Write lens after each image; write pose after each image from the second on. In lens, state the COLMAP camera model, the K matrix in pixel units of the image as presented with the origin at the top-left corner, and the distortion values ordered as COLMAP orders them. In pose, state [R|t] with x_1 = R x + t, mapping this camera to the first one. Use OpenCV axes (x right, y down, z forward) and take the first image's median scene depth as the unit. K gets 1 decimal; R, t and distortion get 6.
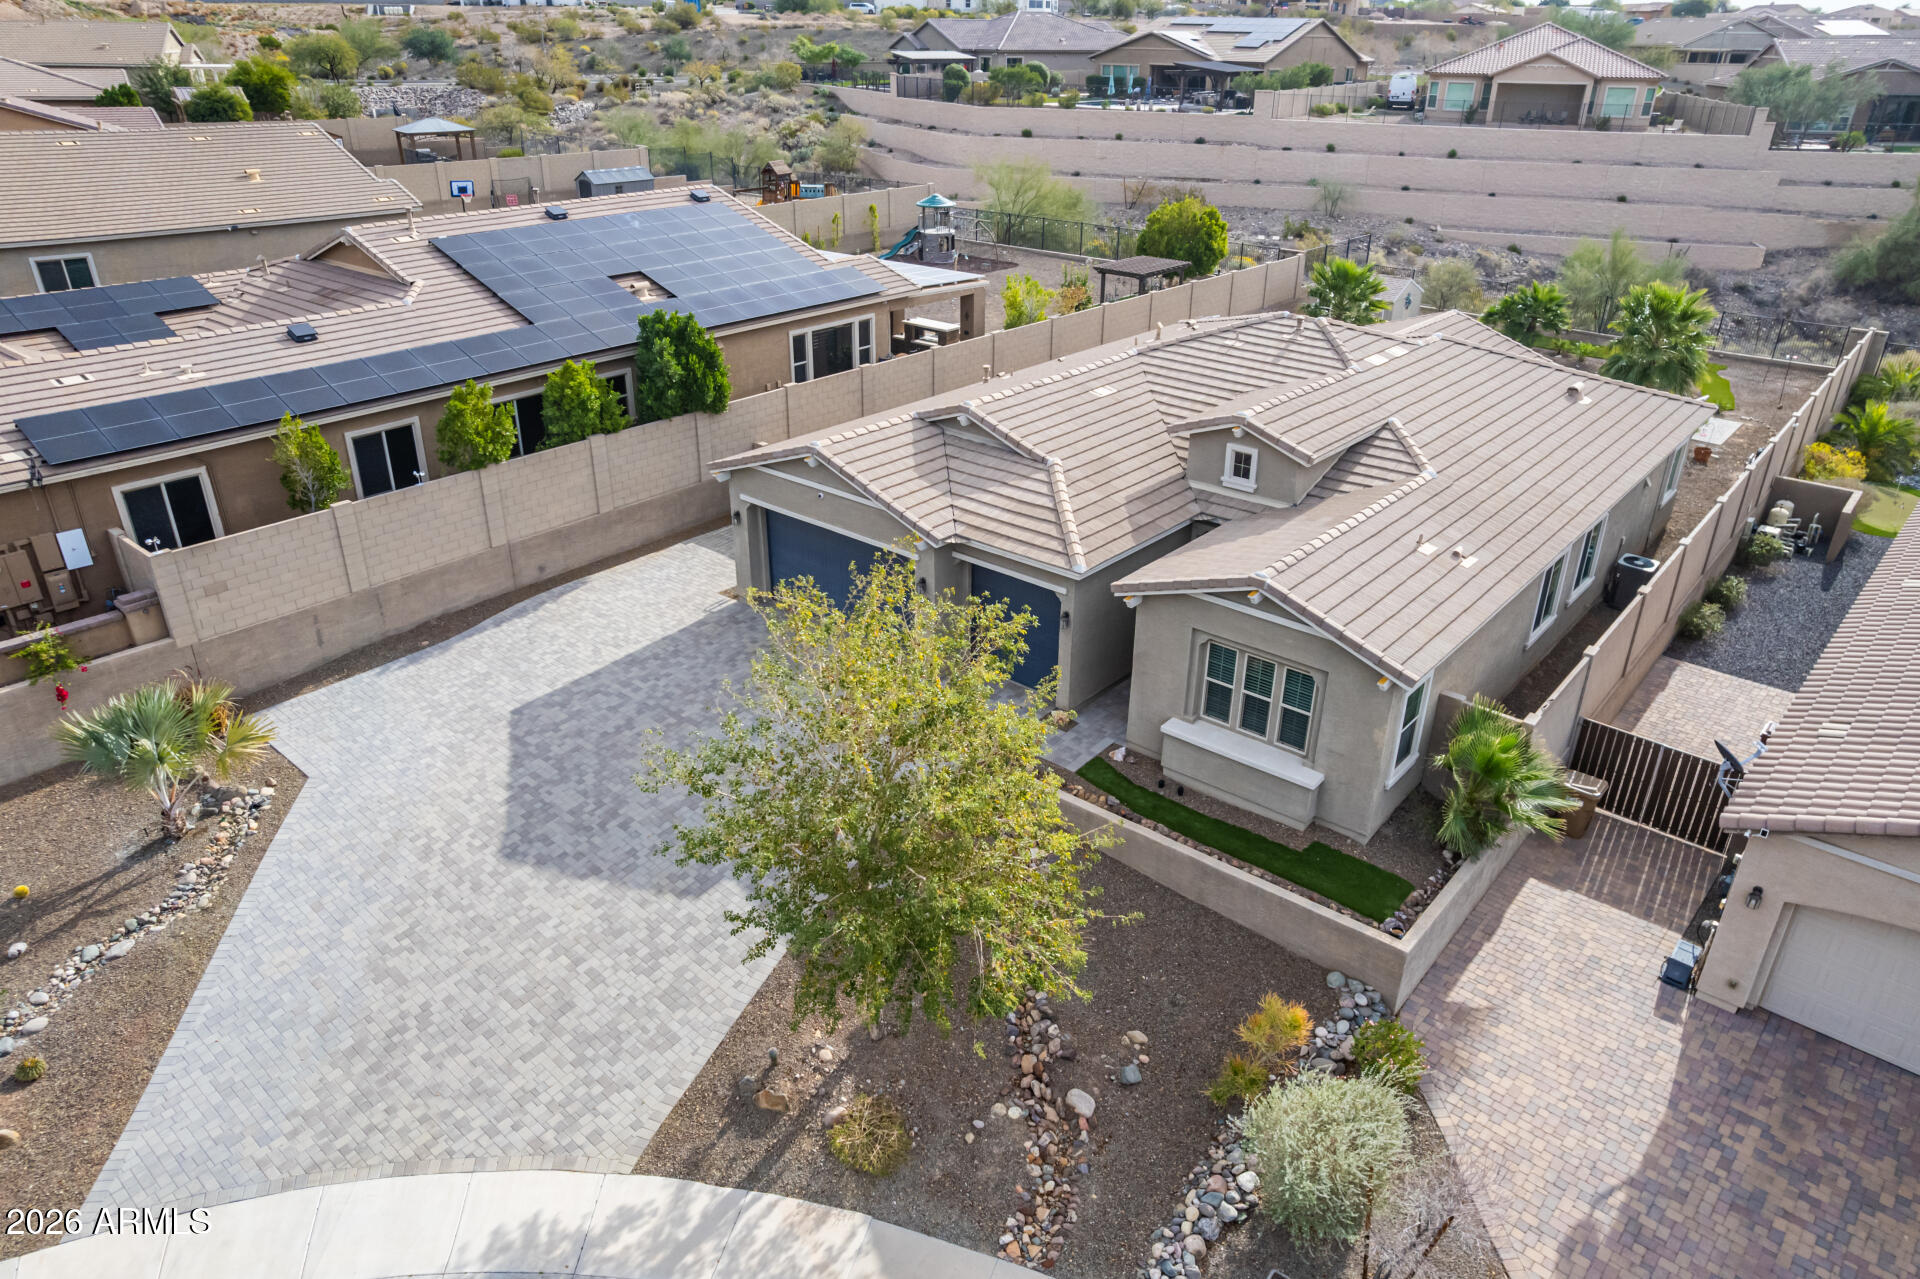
lens RADIAL K [[1253.0, 0, 967.0], [0, 1253.0, 636.7], [0, 0, 1]] dist [-0.089073, 0.086381]
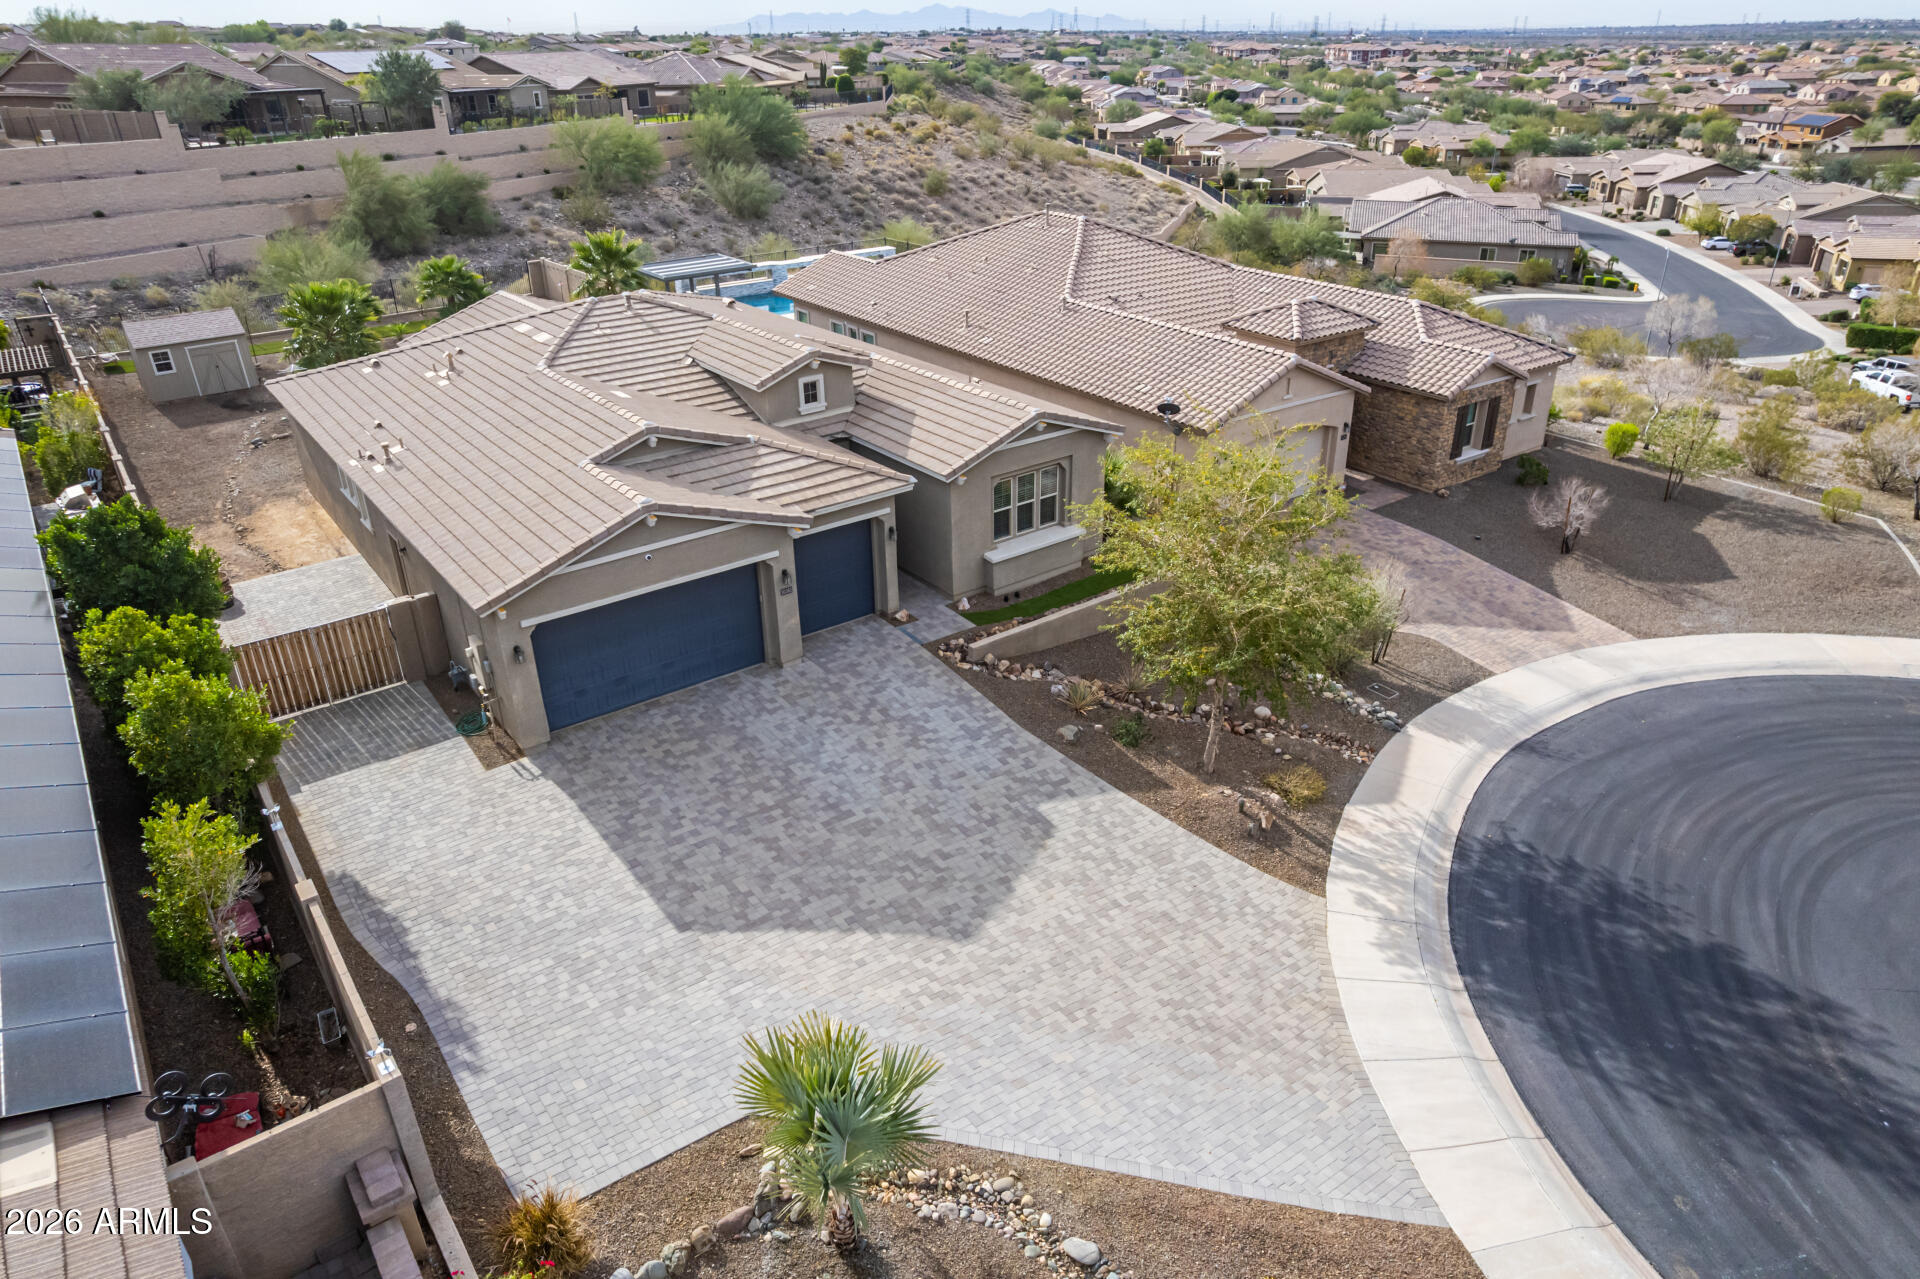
lens RADIAL K [[1213.2, 0, 968.1], [0, 1213.2, 648.0], [0, 0, 1]] dist [-0.024713, 0.000736]
pose [[0.218827, -0.456835, 0.862216, -1.016345], [0.445480, 0.832941, 0.328263, -0.288177], [-0.868137, 0.312267, 0.385781, 0.563120]]
